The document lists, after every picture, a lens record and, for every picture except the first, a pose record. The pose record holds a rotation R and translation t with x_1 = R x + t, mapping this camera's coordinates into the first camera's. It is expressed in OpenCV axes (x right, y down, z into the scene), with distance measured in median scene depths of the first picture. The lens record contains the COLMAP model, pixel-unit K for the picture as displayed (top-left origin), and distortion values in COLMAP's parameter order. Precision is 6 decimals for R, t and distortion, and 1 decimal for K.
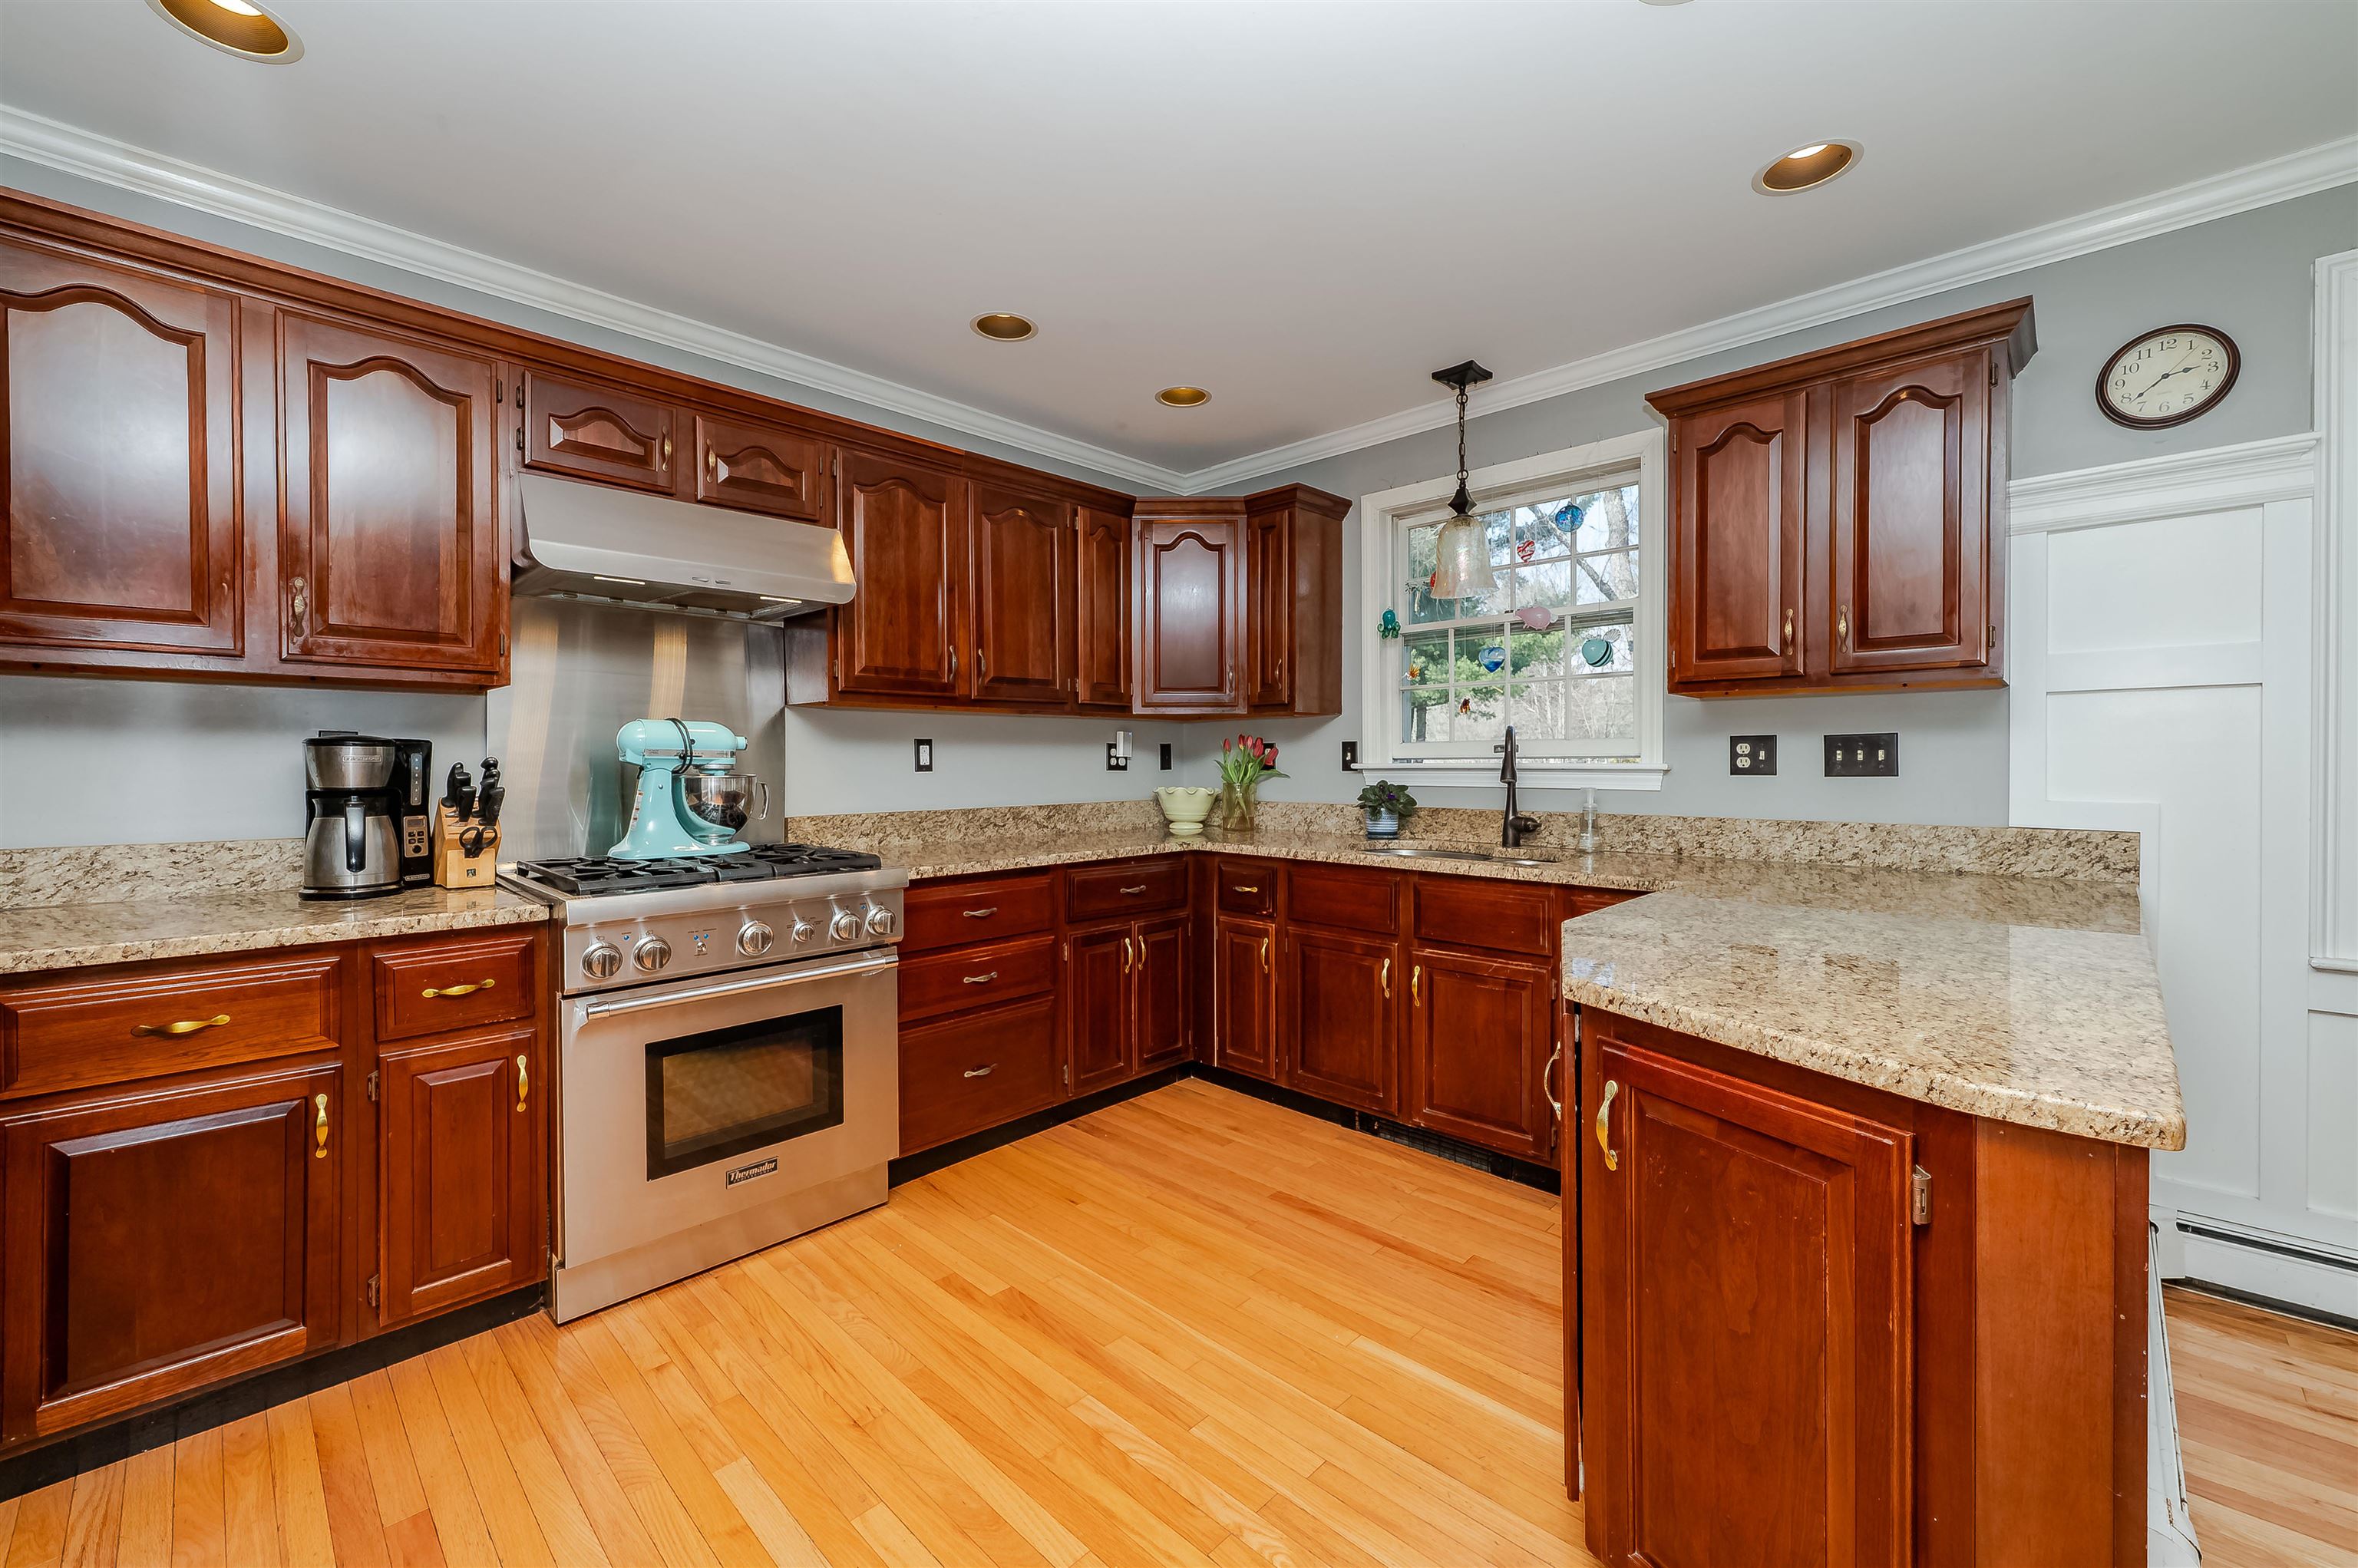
lens RADIAL K [[951.3, 0, 1169.0], [0, 951.3, 760.0], [0, 0, 1]] dist [0.000704, 0.000398]
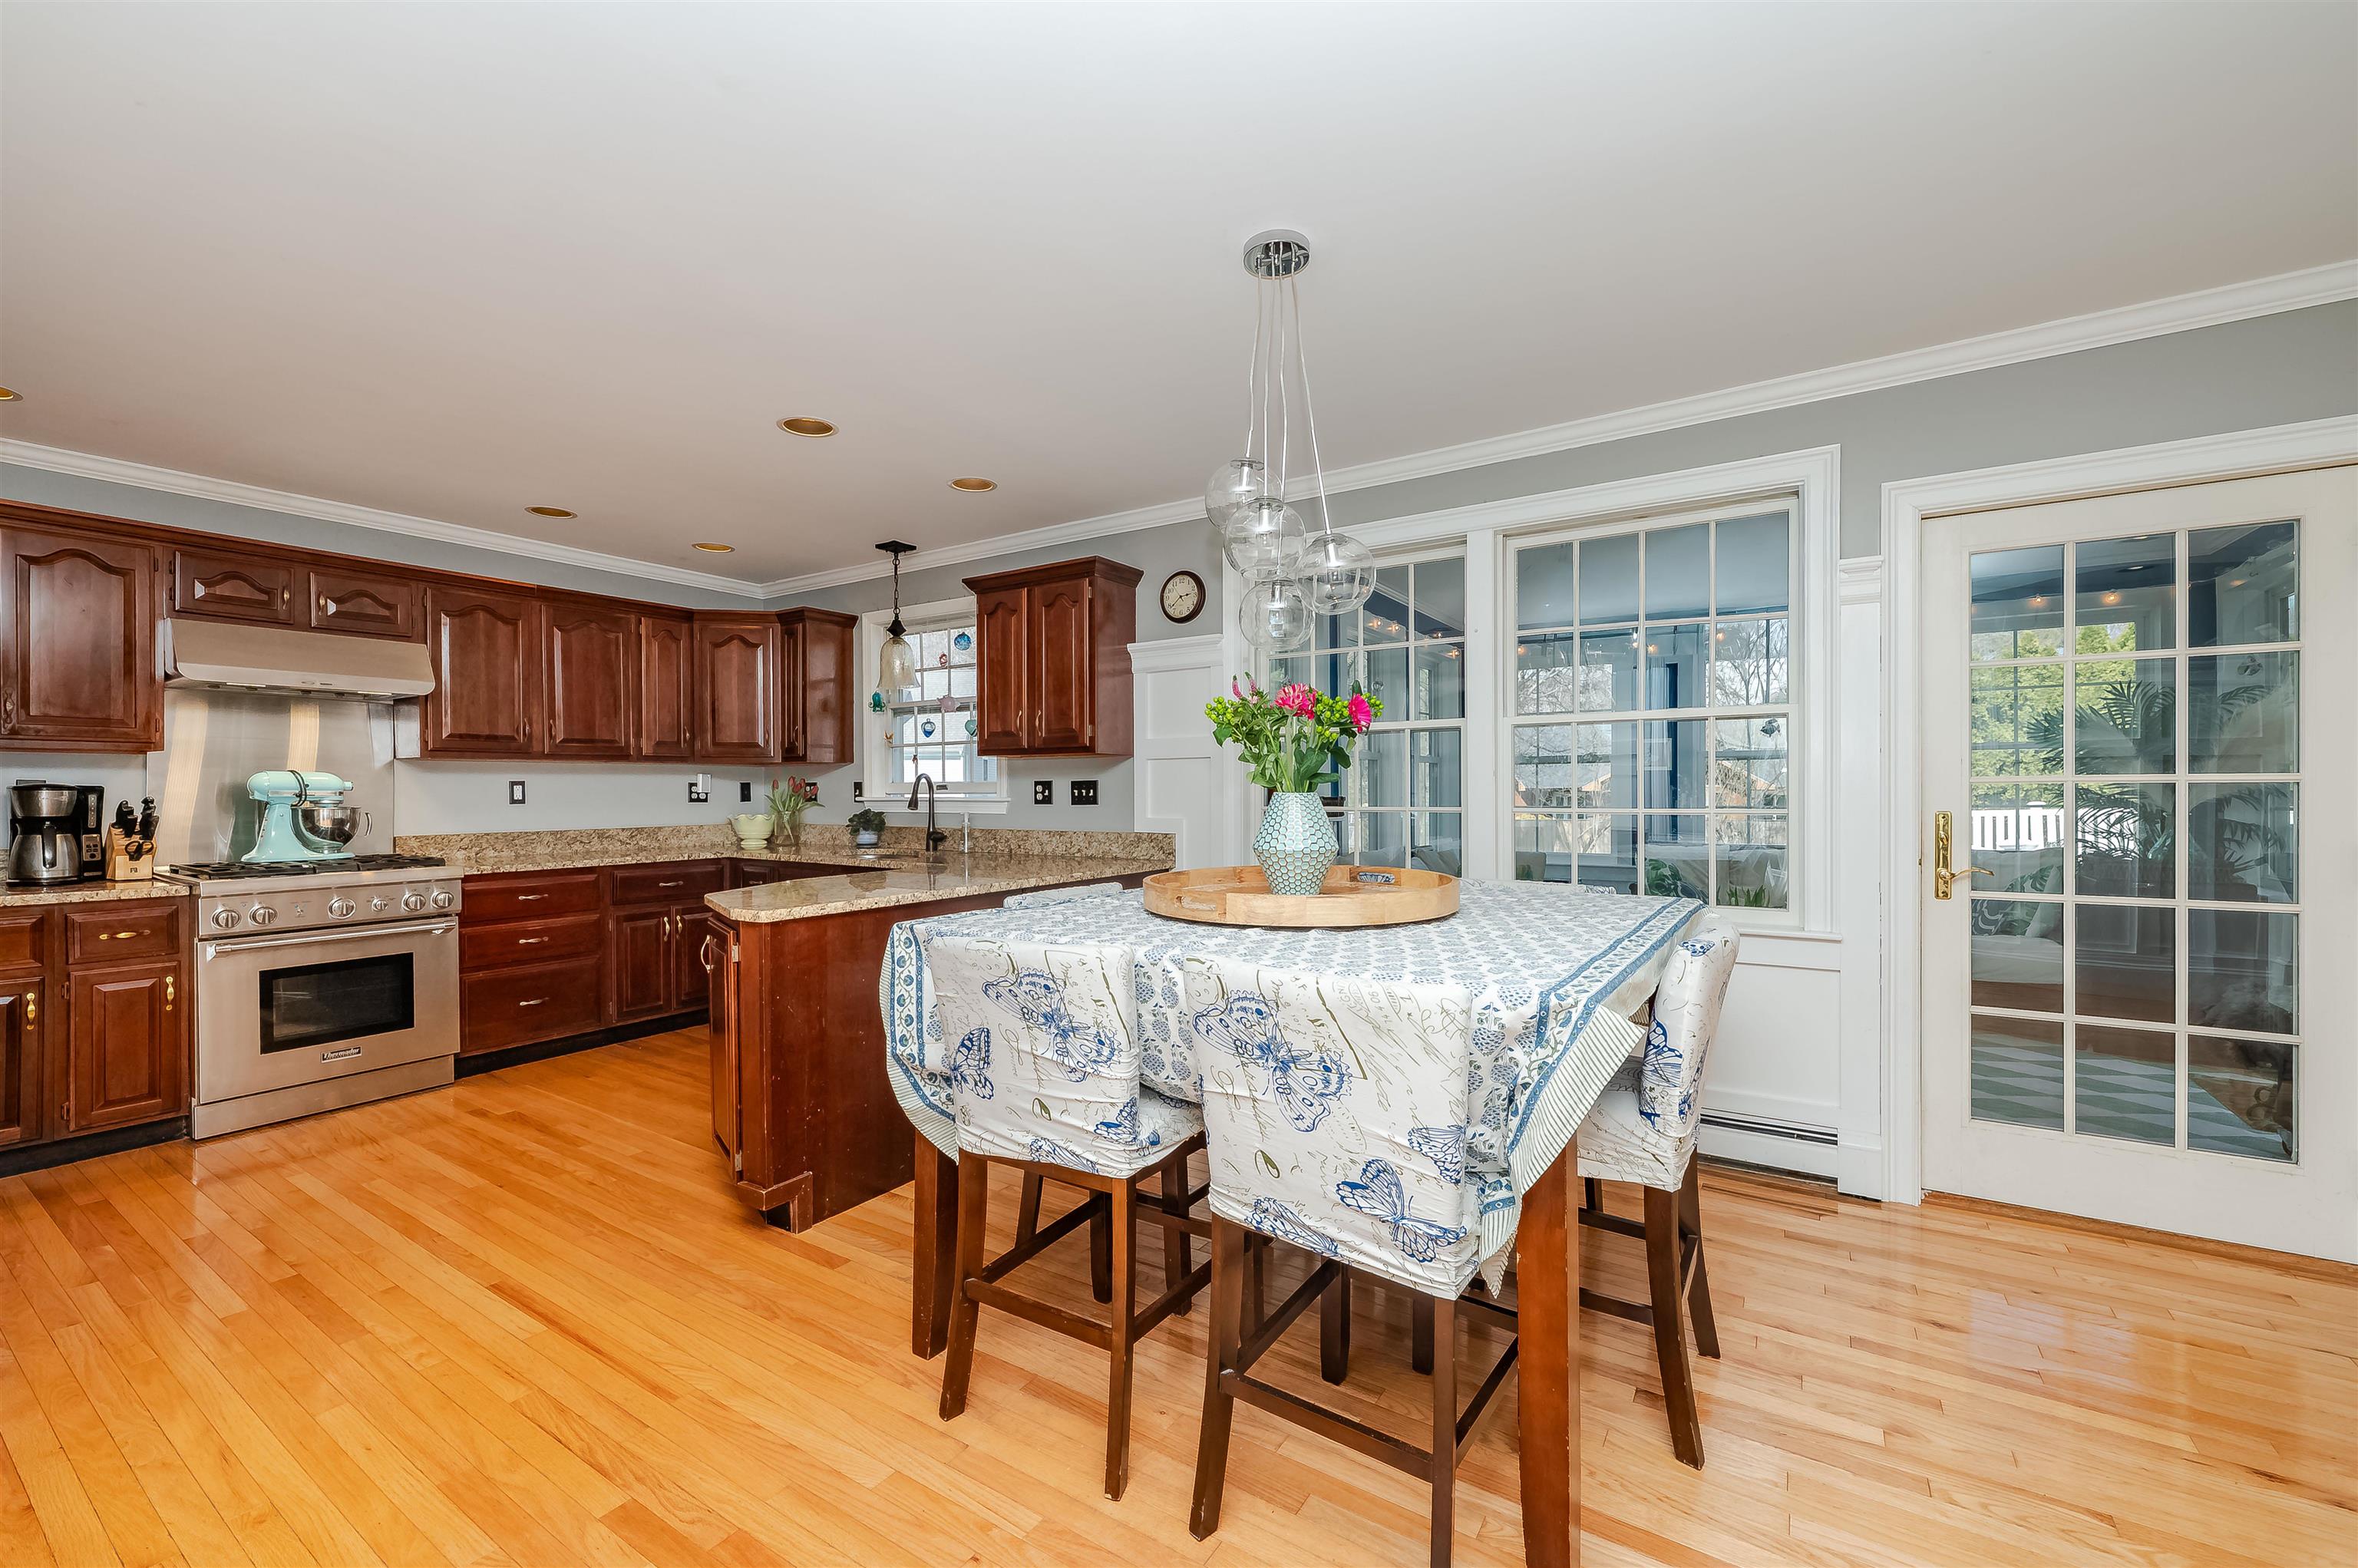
lens RADIAL K [[971.0, 0, 1179.0], [0, 971.0, 784.0], [0, 0, 1]] dist [0.002881, 0.000614]
pose [[0.982358, -0.000562, 0.187008, 0.586322], [0.001424, 0.999989, -0.004476, -0.012991], [-0.187003, 0.004664, 0.982348, -0.802459]]
